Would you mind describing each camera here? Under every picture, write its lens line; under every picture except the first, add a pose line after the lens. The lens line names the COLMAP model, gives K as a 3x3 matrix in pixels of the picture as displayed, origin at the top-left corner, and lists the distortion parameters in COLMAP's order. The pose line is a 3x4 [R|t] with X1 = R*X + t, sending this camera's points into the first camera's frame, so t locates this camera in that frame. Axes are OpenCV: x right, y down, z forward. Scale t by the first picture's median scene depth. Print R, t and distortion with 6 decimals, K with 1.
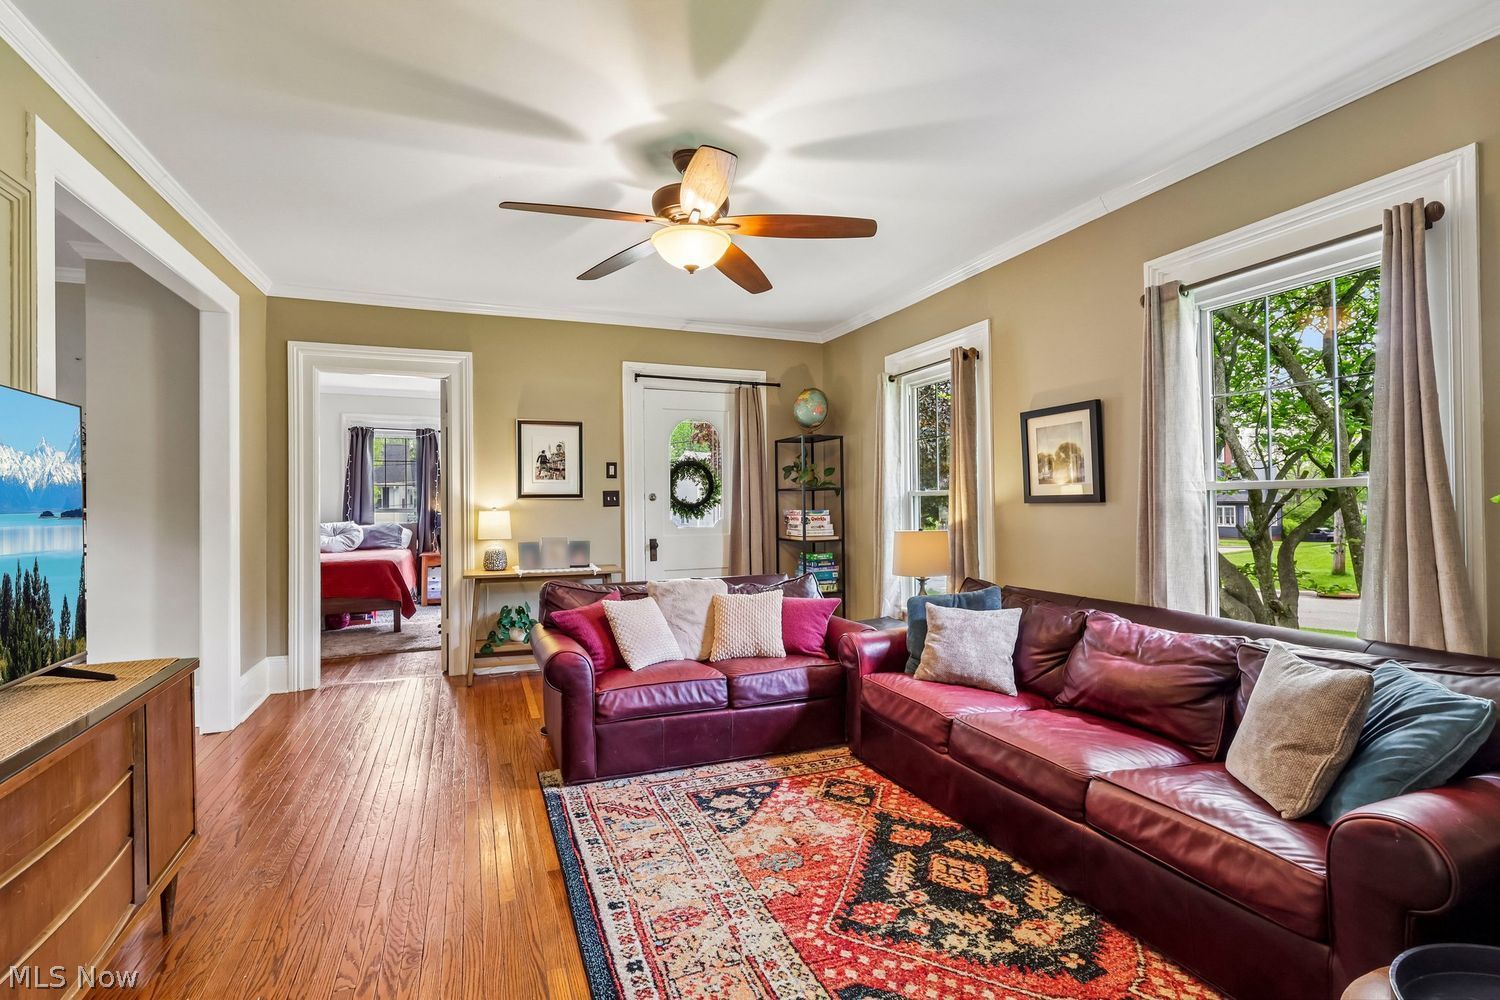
lens RADIAL K [[689.8, 0, 740.8], [0, 689.8, 503.5], [0, 0, 1]] dist [0.000005, -0.000256]
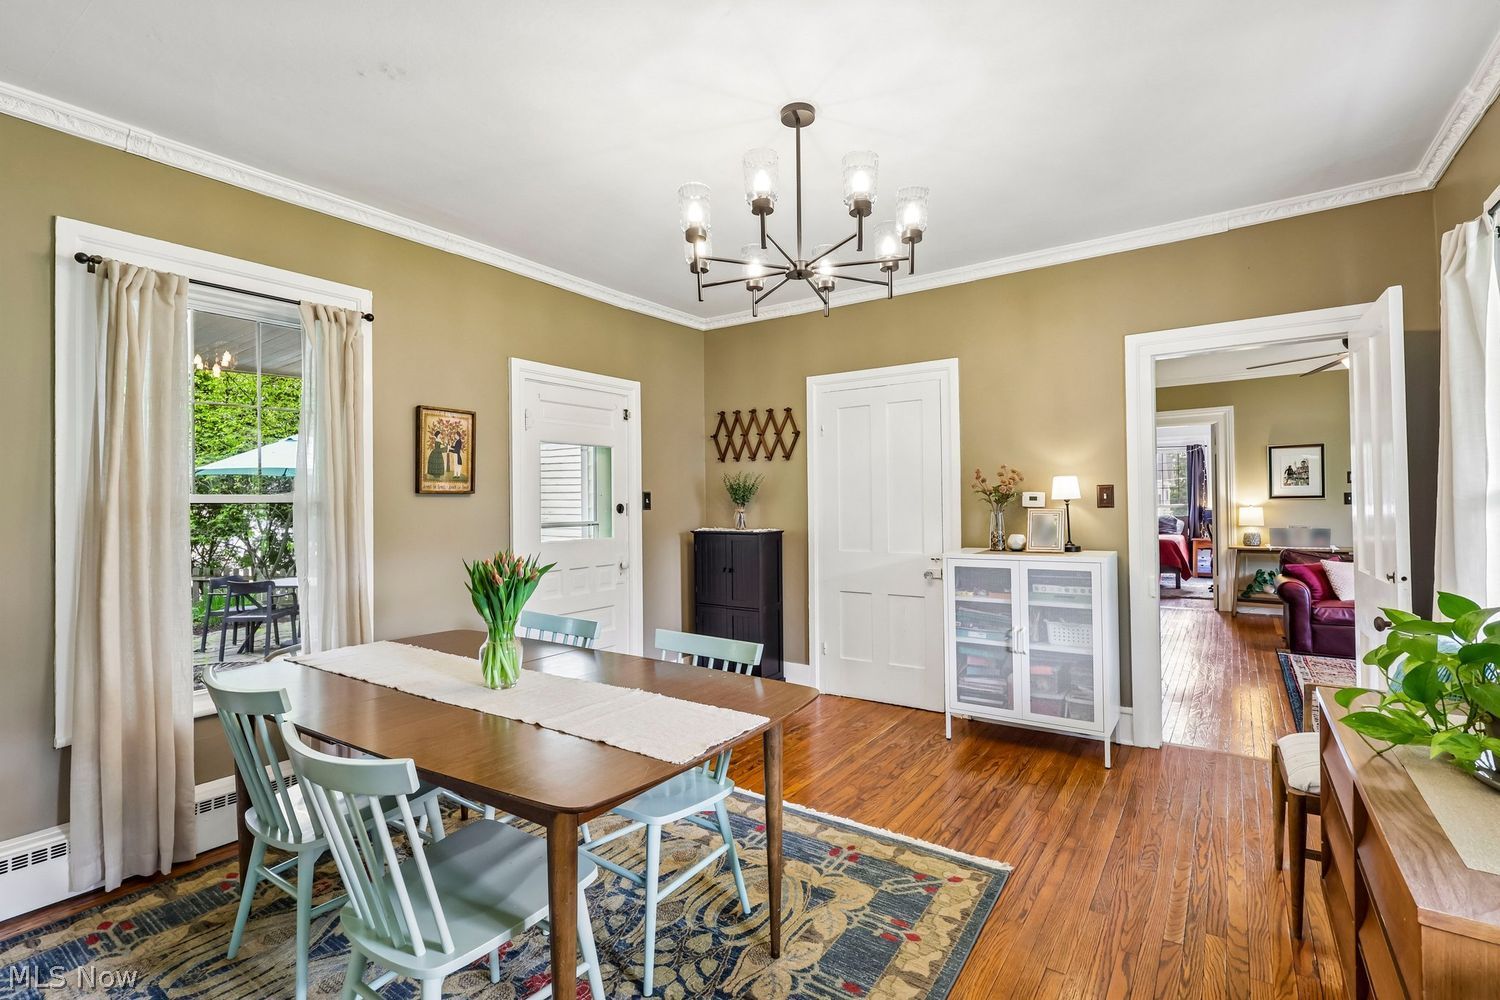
lens RADIAL K [[689.8, 0, 747.6], [0, 689.8, 500.7], [0, 0, 1]] dist [0.000005, -0.000256]
pose [[0.550694, -0.007930, -0.834670, 0.308411], [0.010686, 0.999940, -0.002450, -0.012245], [0.834639, -0.007570, 0.550745, -0.782324]]
